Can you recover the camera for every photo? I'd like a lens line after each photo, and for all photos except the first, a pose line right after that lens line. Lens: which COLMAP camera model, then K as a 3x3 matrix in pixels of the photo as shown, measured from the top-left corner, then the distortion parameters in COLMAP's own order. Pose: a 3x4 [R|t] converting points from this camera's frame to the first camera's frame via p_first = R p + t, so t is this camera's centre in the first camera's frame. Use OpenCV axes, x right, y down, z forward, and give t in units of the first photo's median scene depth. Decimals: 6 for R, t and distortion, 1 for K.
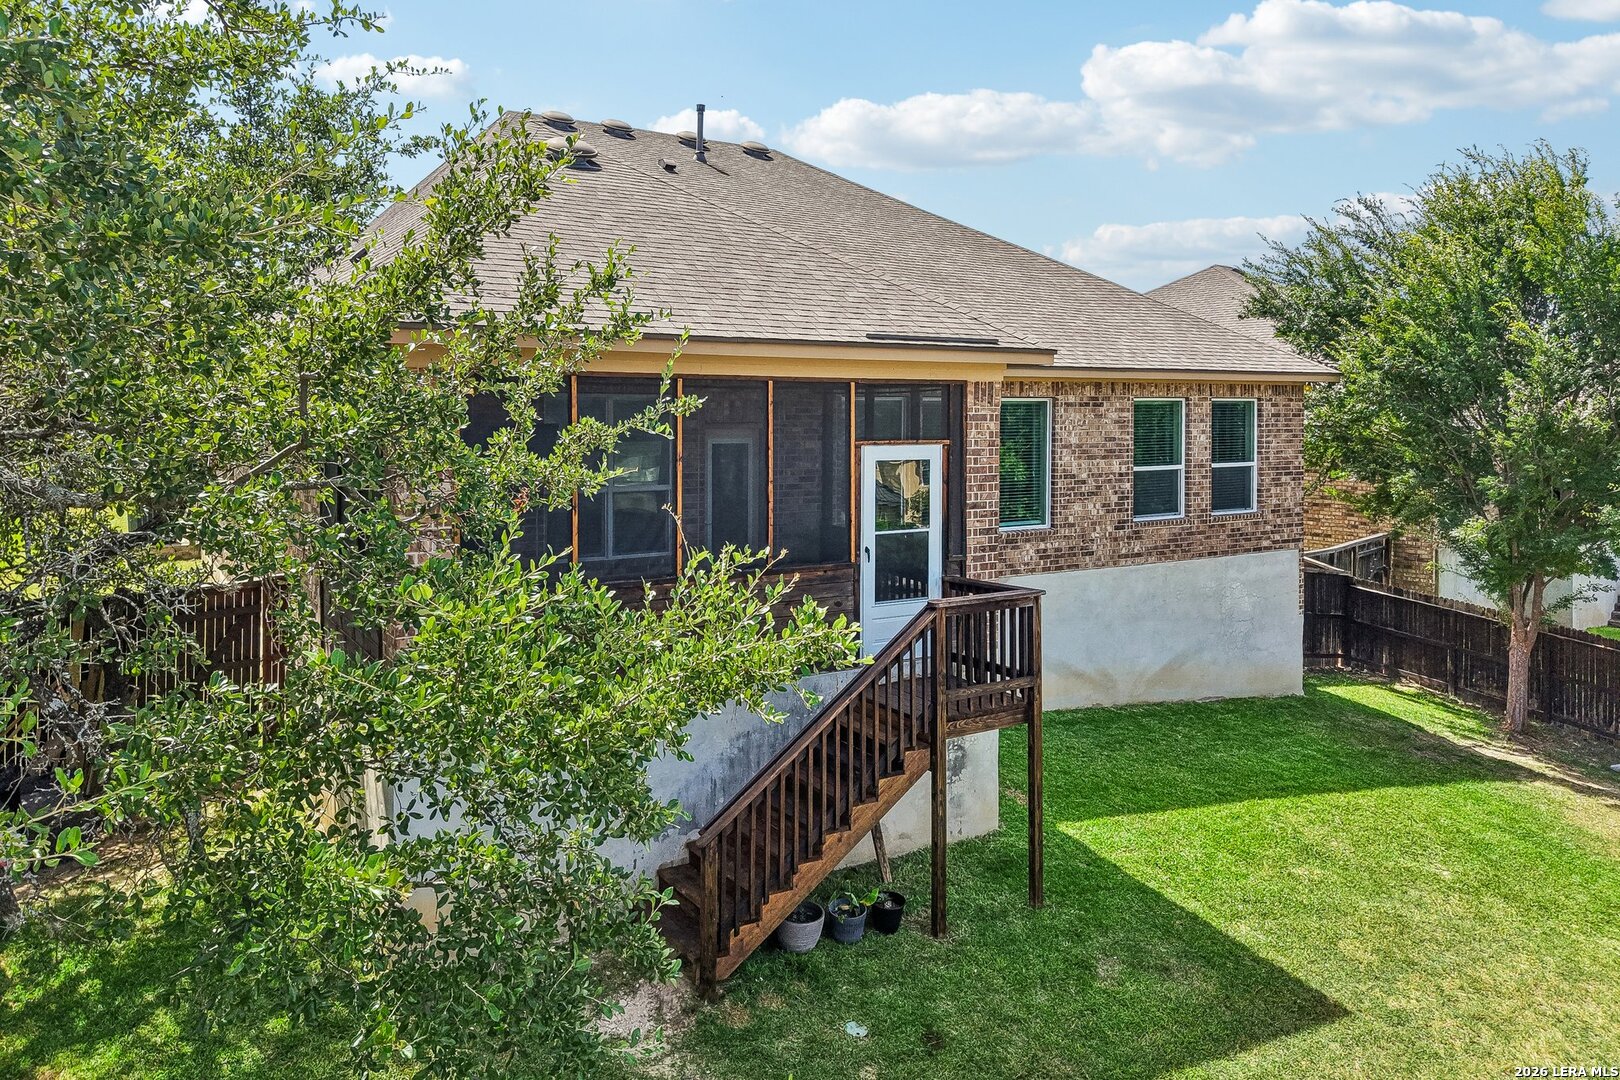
lens RADIAL K [[1167.7, 0, 825.7], [0, 1167.7, 482.3], [0, 0, 1]] dist [0.071622, -0.154698]
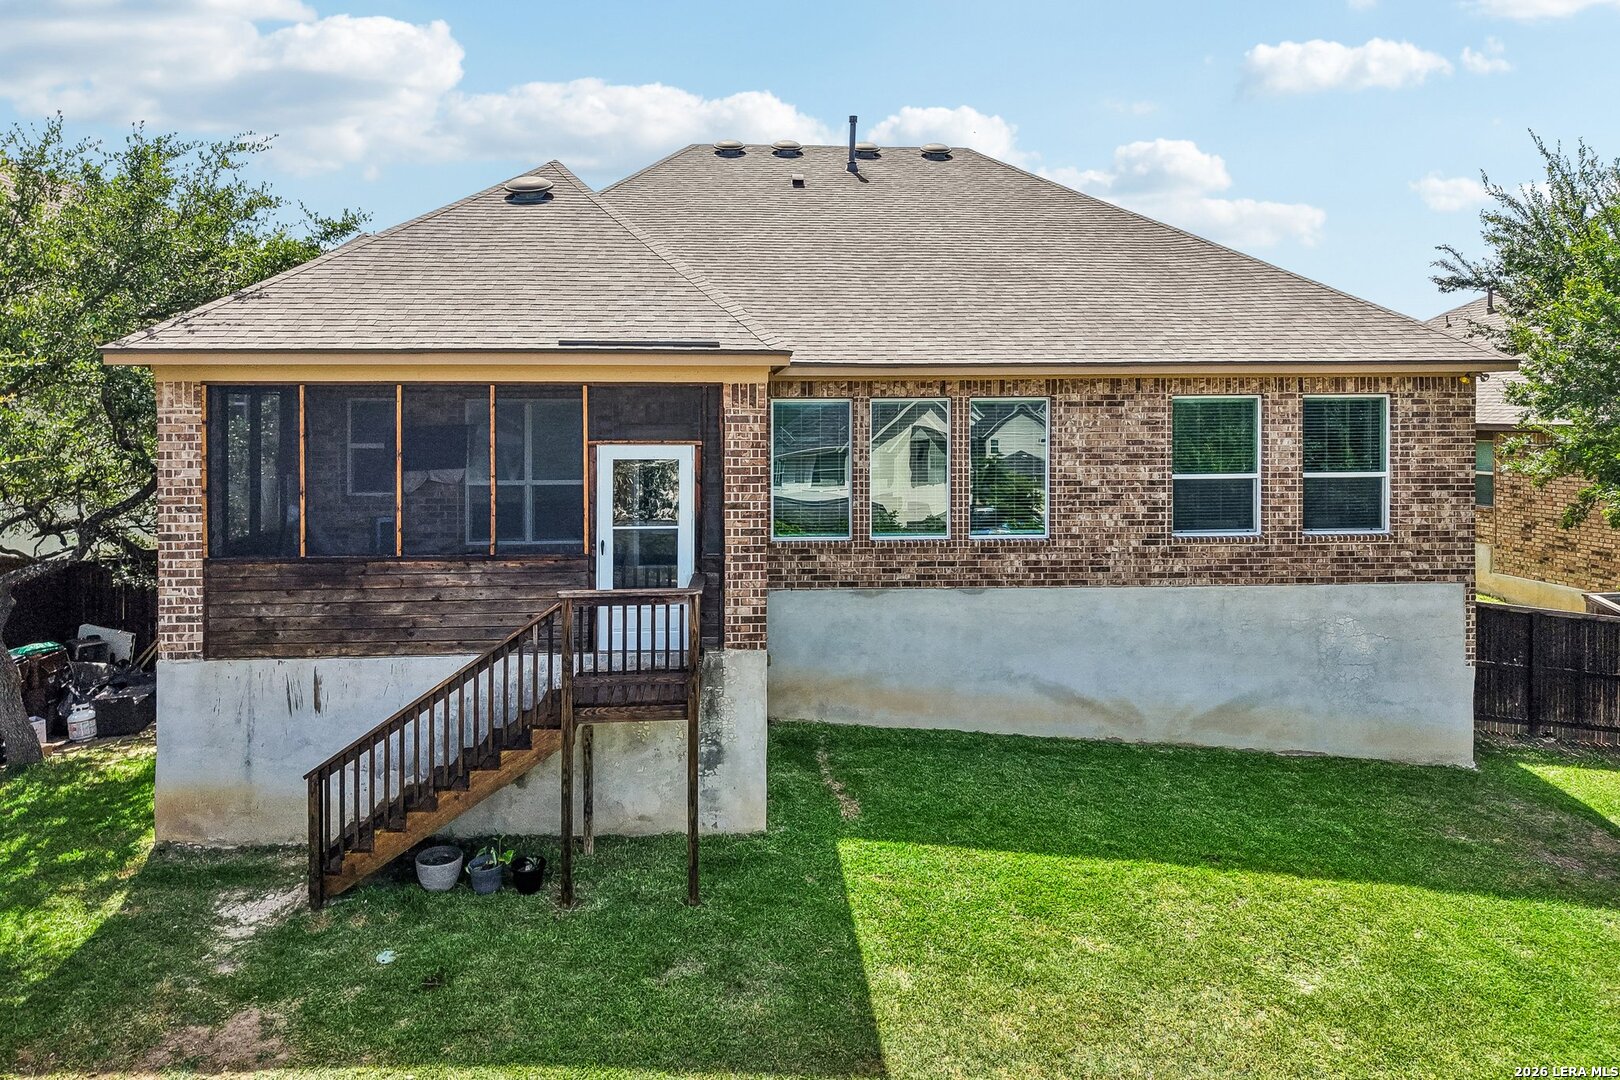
lens RADIAL K [[1119.5, 0, 702.5], [0, 1119.5, 499.6], [0, 0, 1]] dist [0.053264, -0.058827]
pose [[0.873026, 0.032681, -0.486578, 0.370462], [-0.025106, 0.999441, 0.022081, -0.004120], [0.487027, -0.007061, 0.873358, 0.092679]]
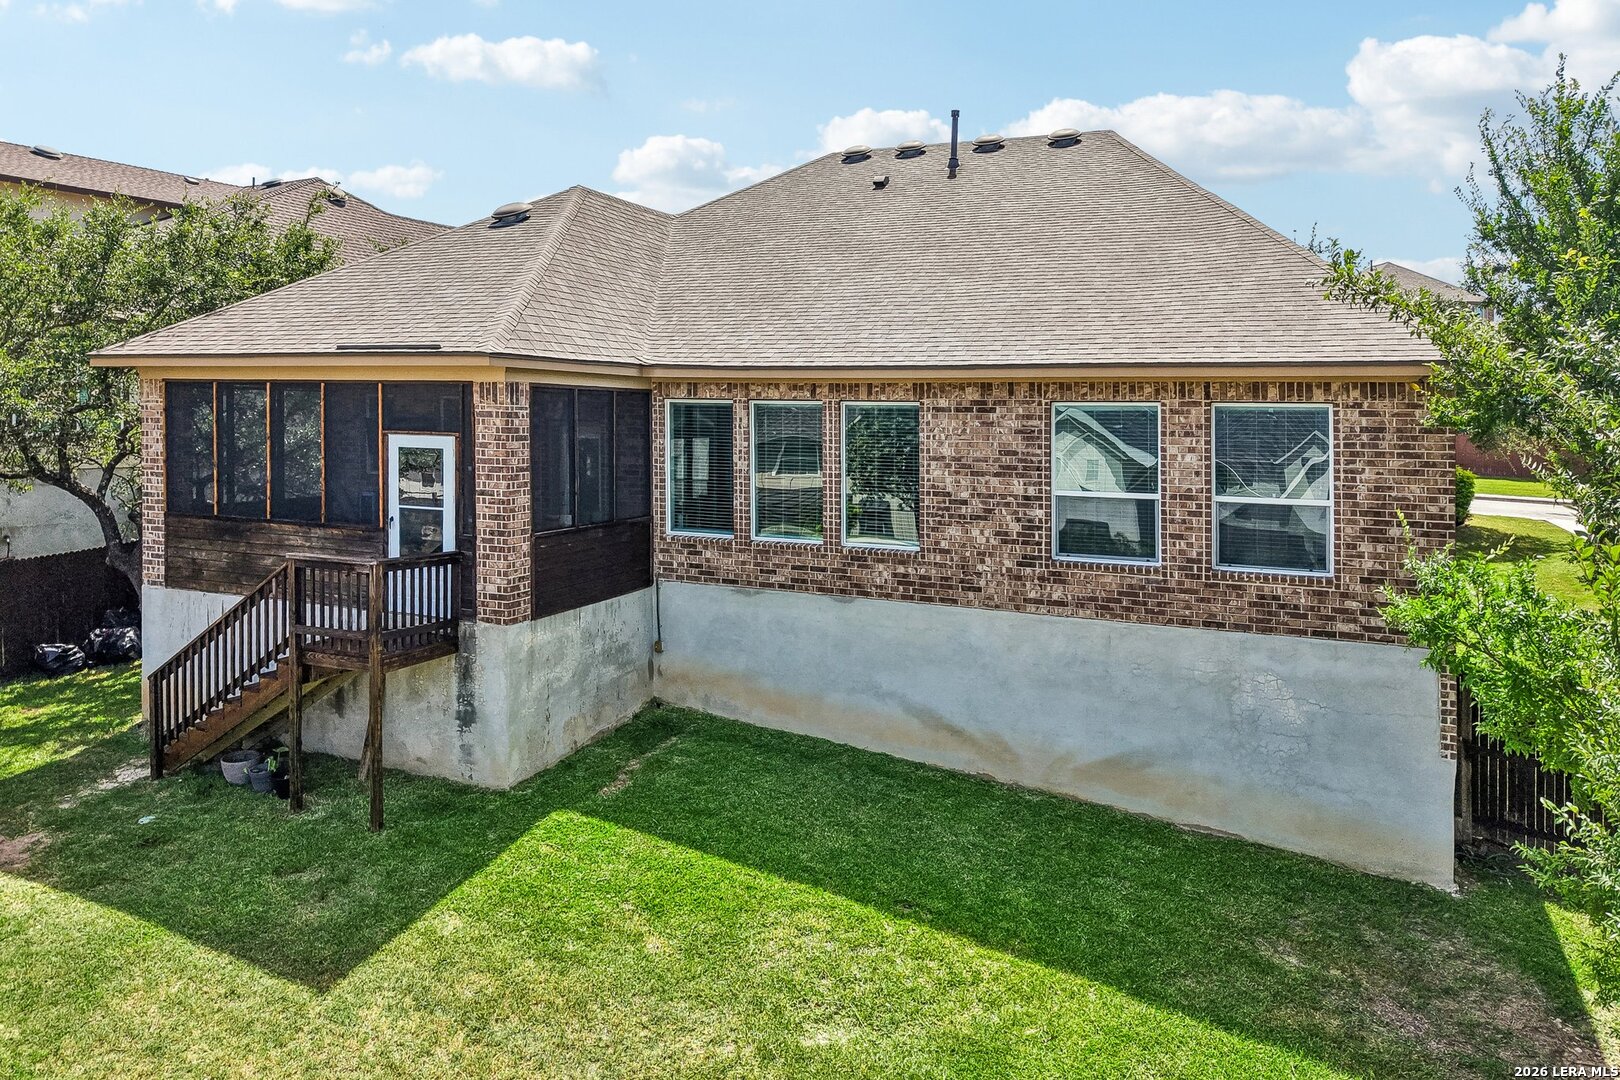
lens RADIAL K [[1113.8, 0, 846.5], [0, 1113.8, 503.7], [0, 0, 1]] dist [0.052892, -0.062986]
pose [[0.553314, 0.072355, -0.829824, 0.815539], [-0.067286, 0.996847, 0.042053, -0.026480], [0.830251, 0.032567, 0.556438, 0.475762]]
